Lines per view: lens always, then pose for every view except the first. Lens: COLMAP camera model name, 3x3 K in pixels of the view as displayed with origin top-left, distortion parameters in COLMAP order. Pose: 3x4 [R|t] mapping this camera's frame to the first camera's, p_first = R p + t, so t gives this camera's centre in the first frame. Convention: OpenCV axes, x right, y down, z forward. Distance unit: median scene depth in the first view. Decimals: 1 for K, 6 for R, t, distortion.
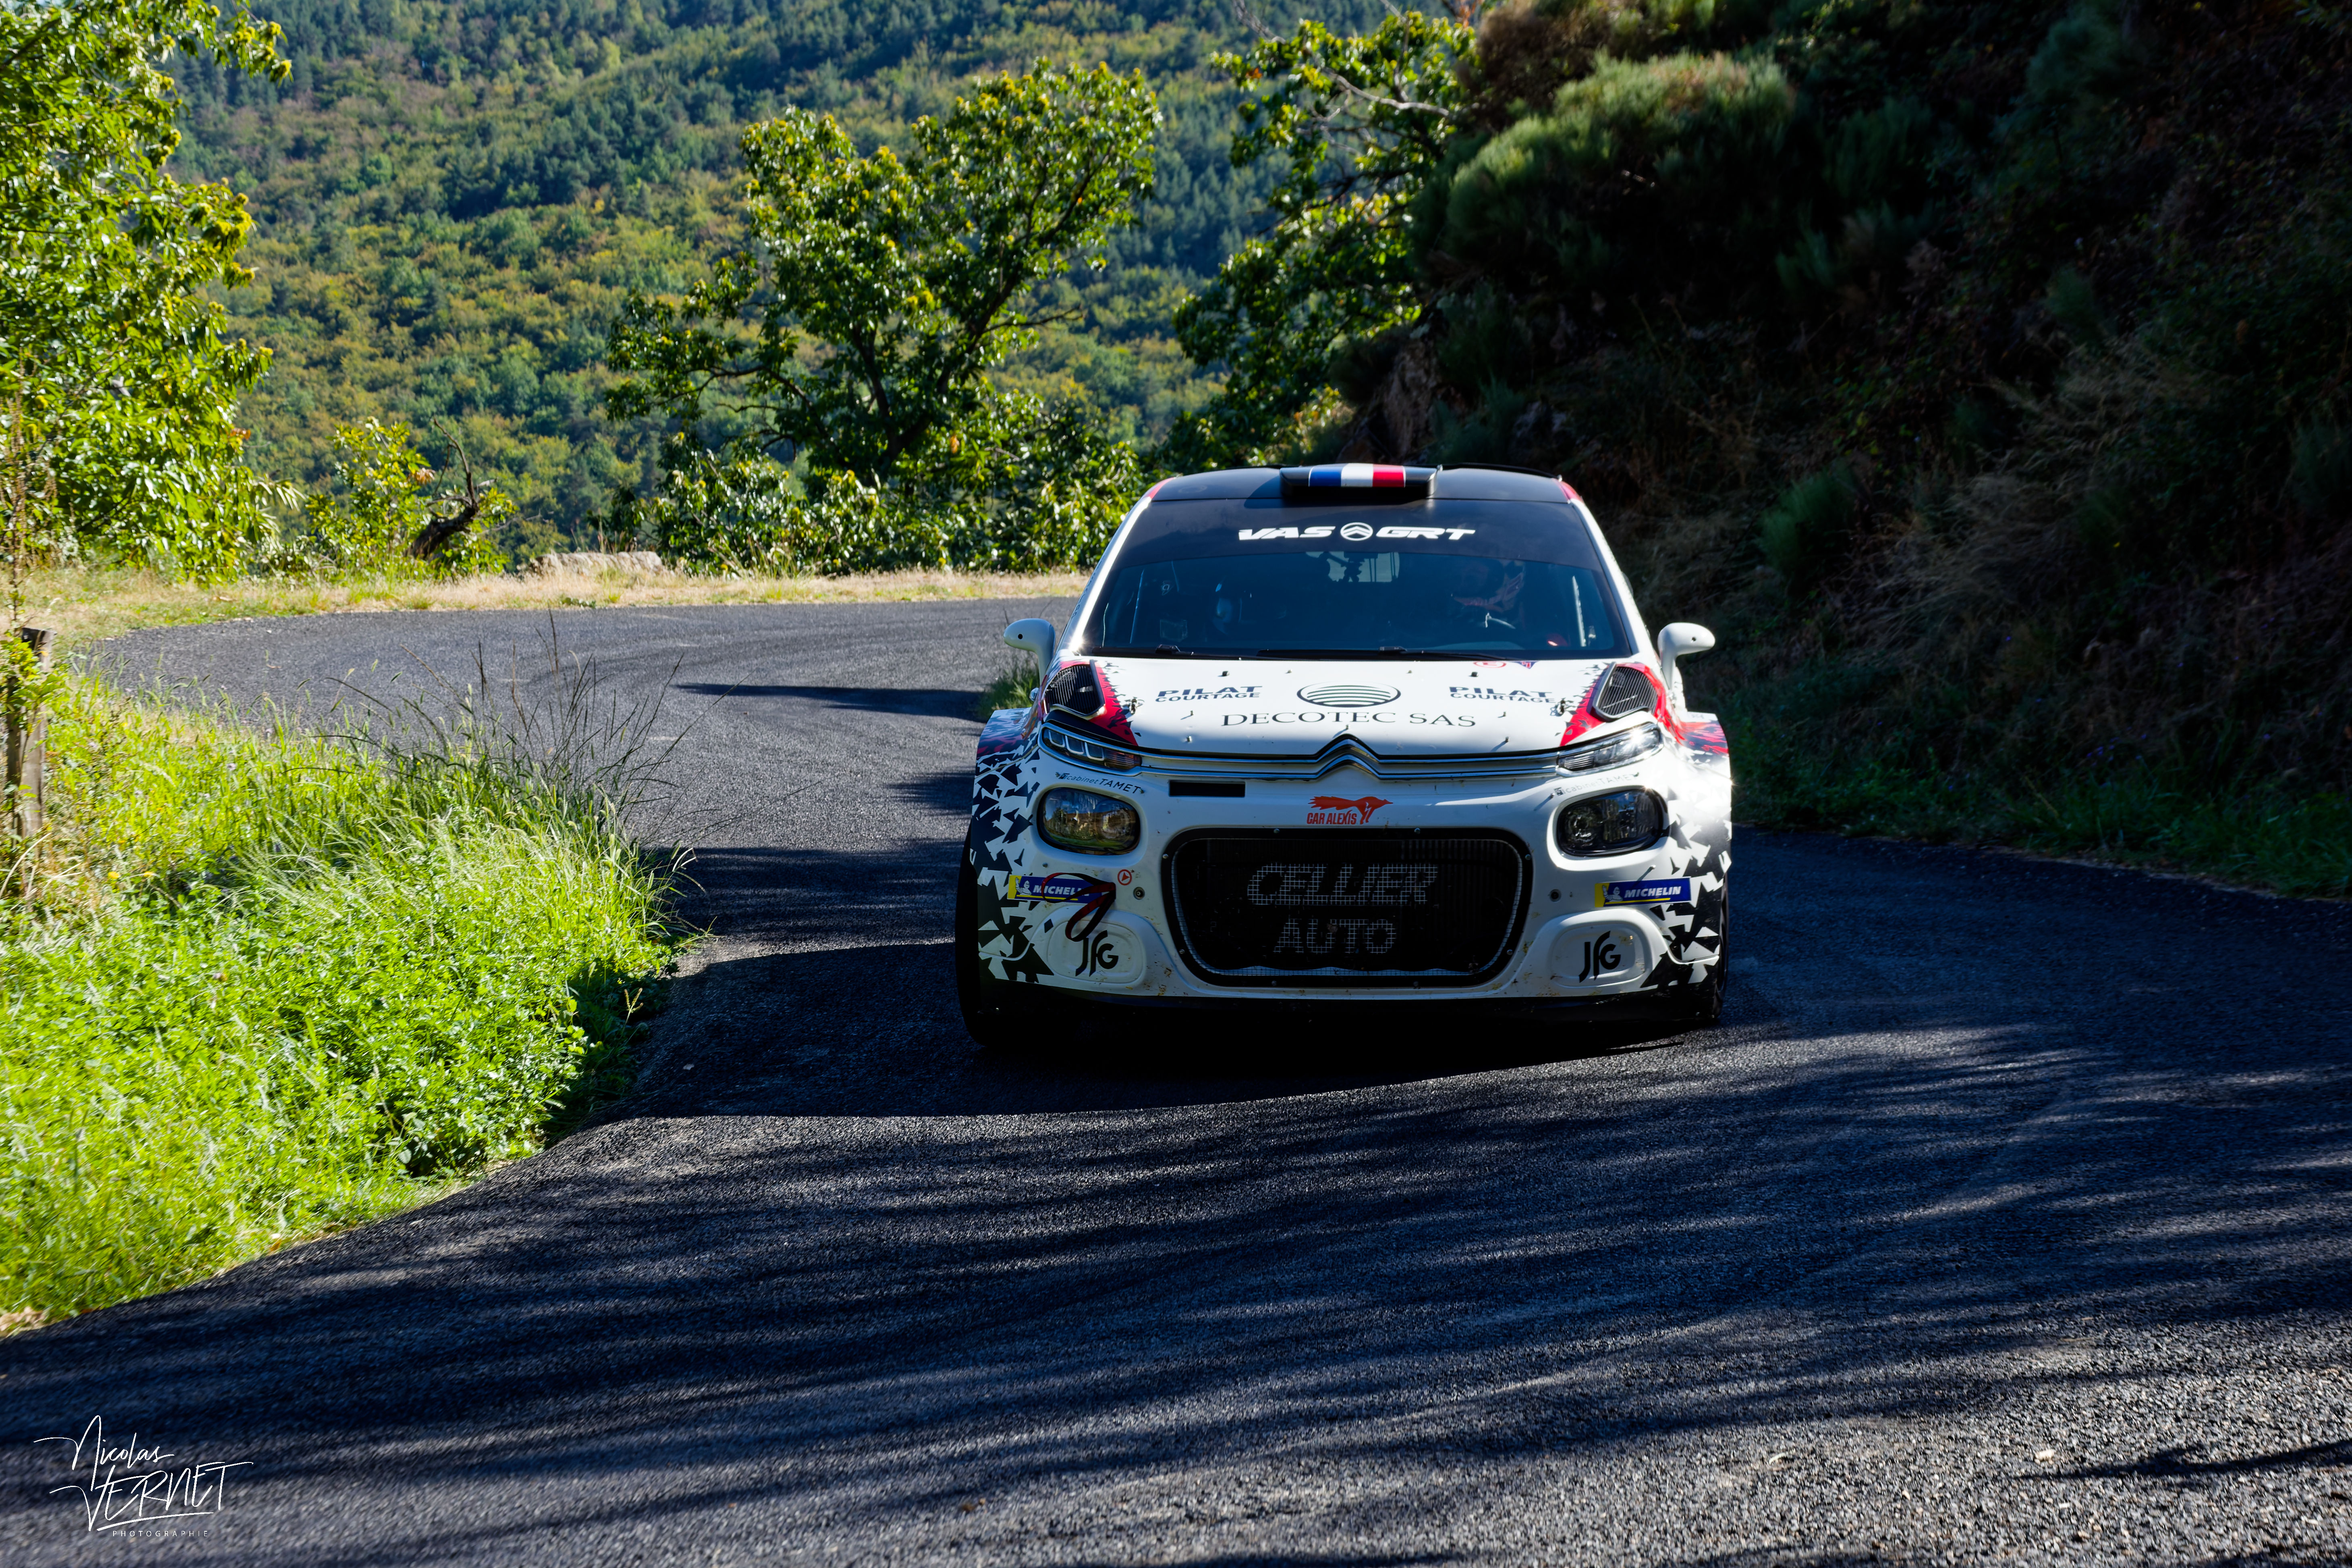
lens RADIAL K [[5589.5, 0, 1178.1], [0, 5589.5, 778.3], [0, 0, 1]] dist [-0.360949, 0.000000]
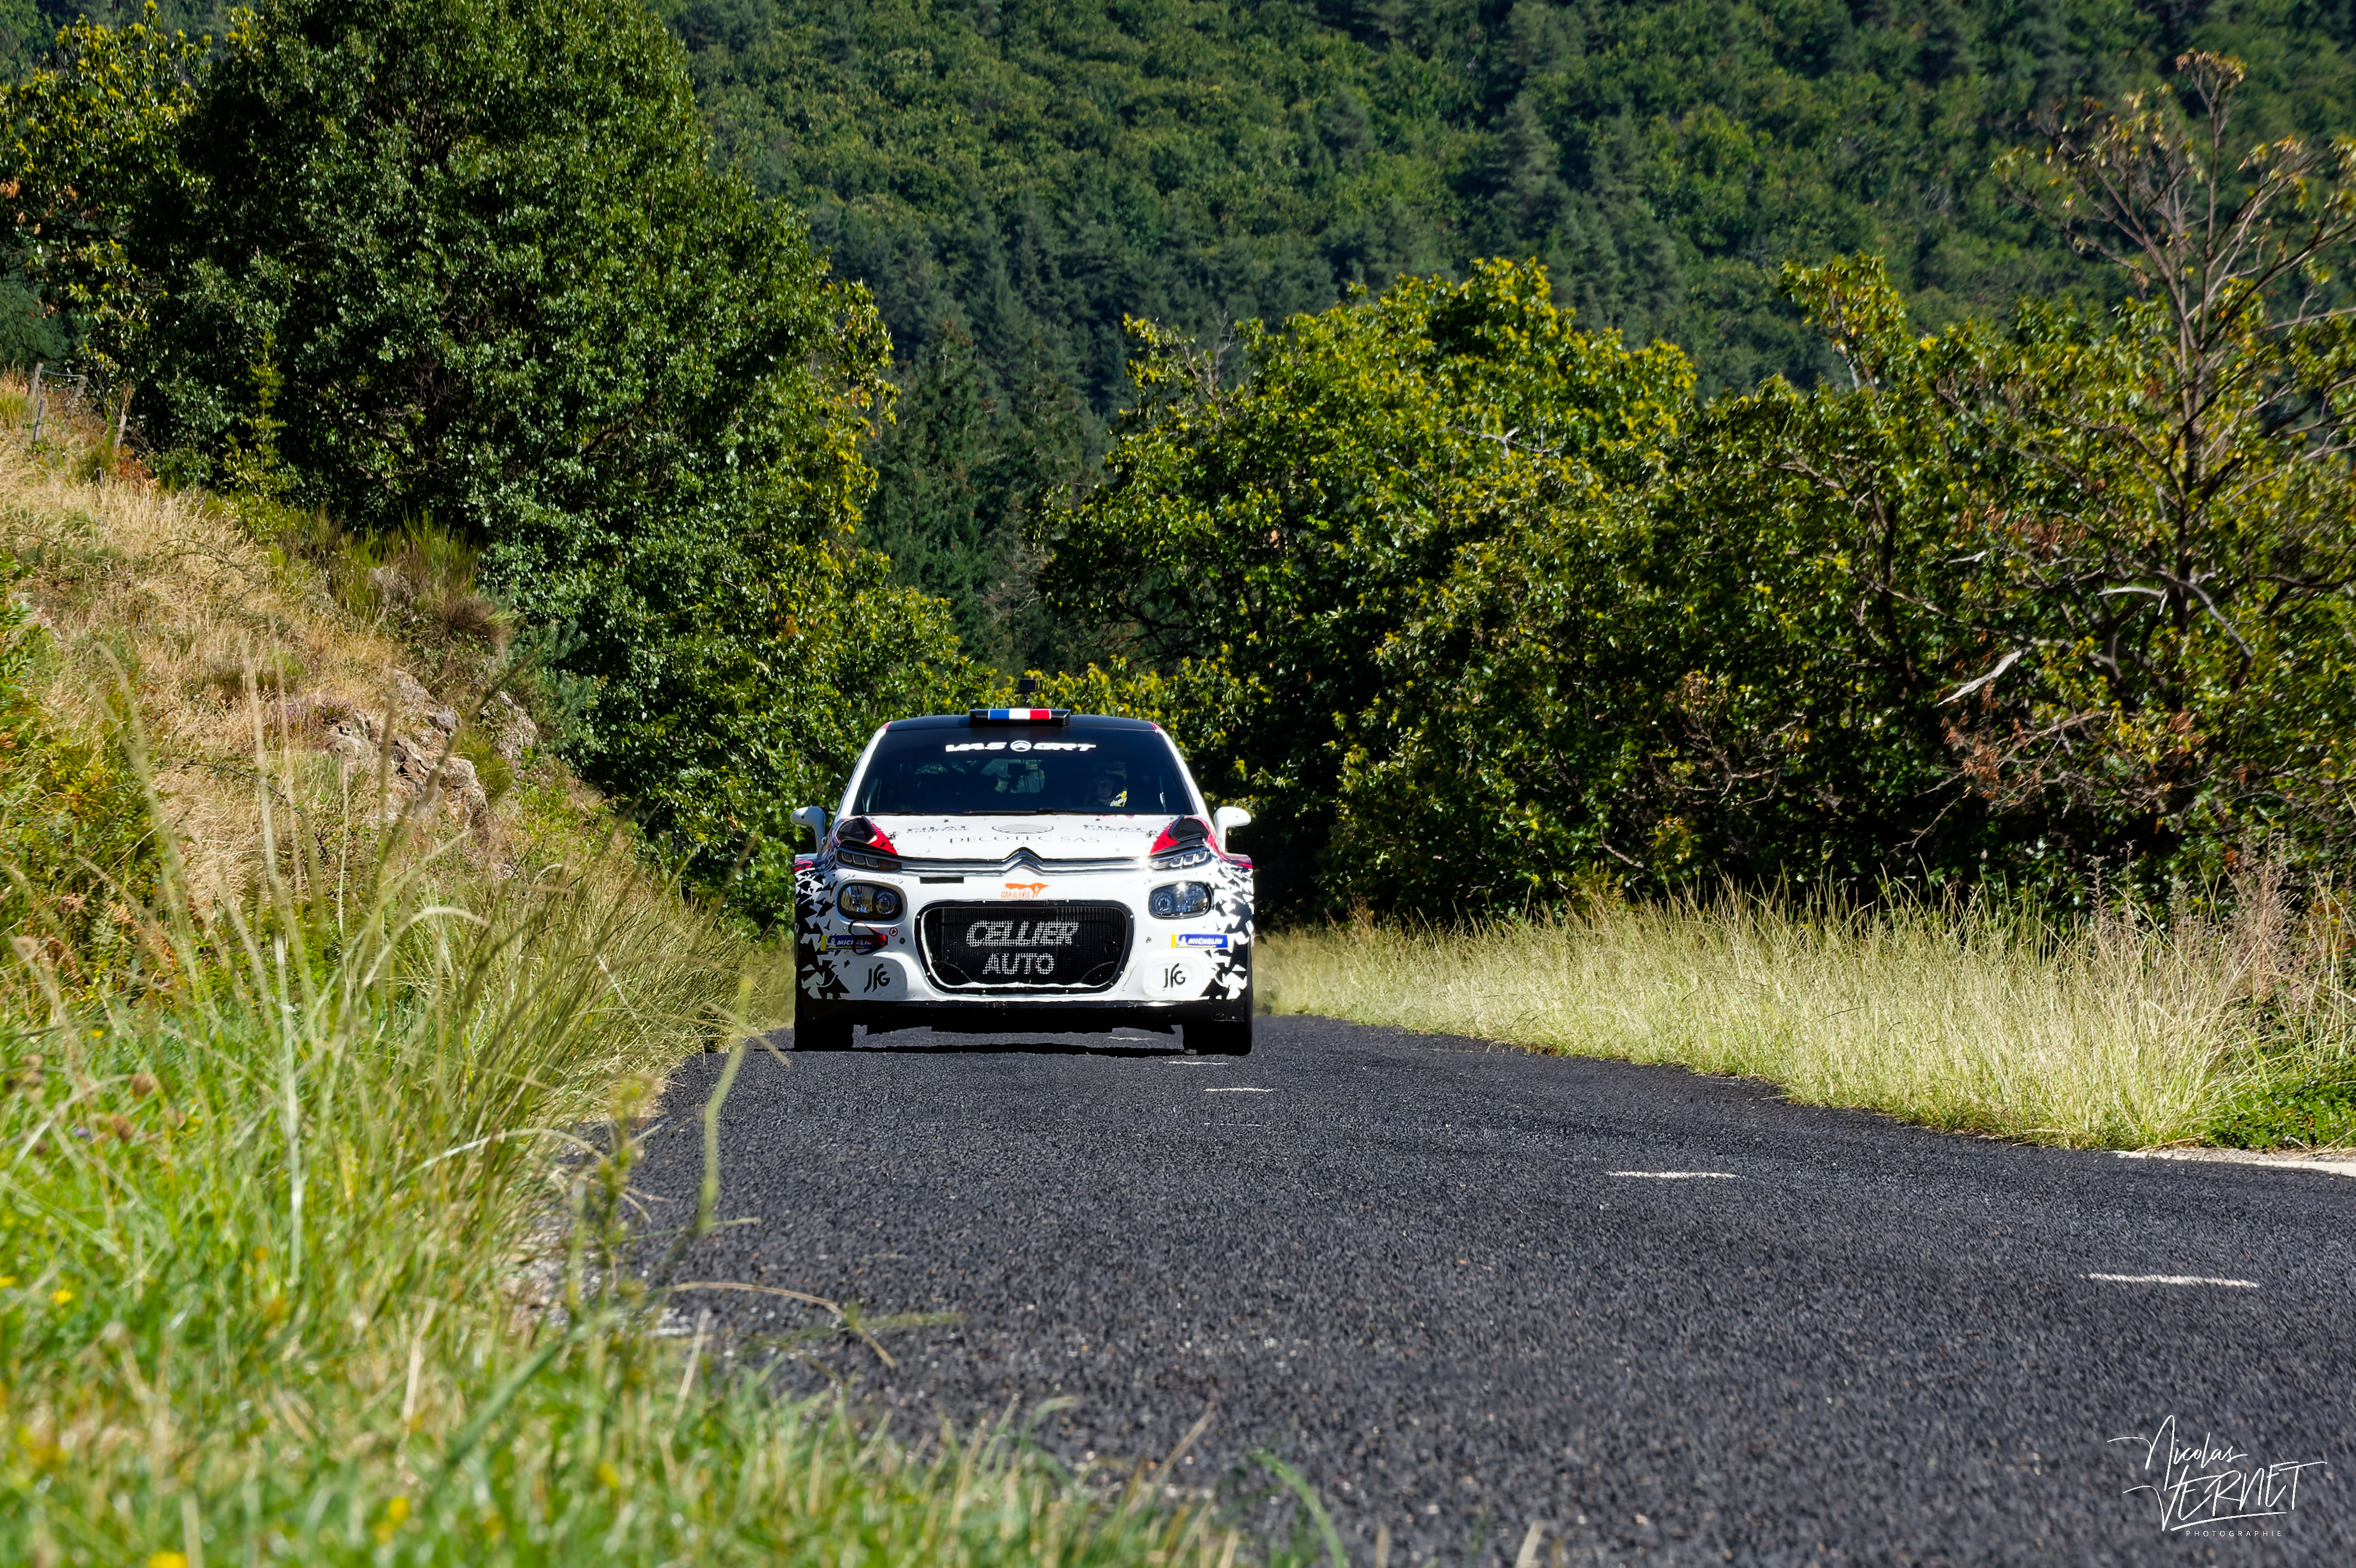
lens RADIAL K [[10612.1, 0, 1178.4], [0, 10612.1, 783.3], [0, 0, 1]] dist [-0.400827, 0.000000]
pose [[0.997131, -0.002810, 0.075647, -0.165266], [0.009583, 0.995957, -0.089316, 0.258115], [-0.075091, 0.089784, 0.993126, -2.189163]]
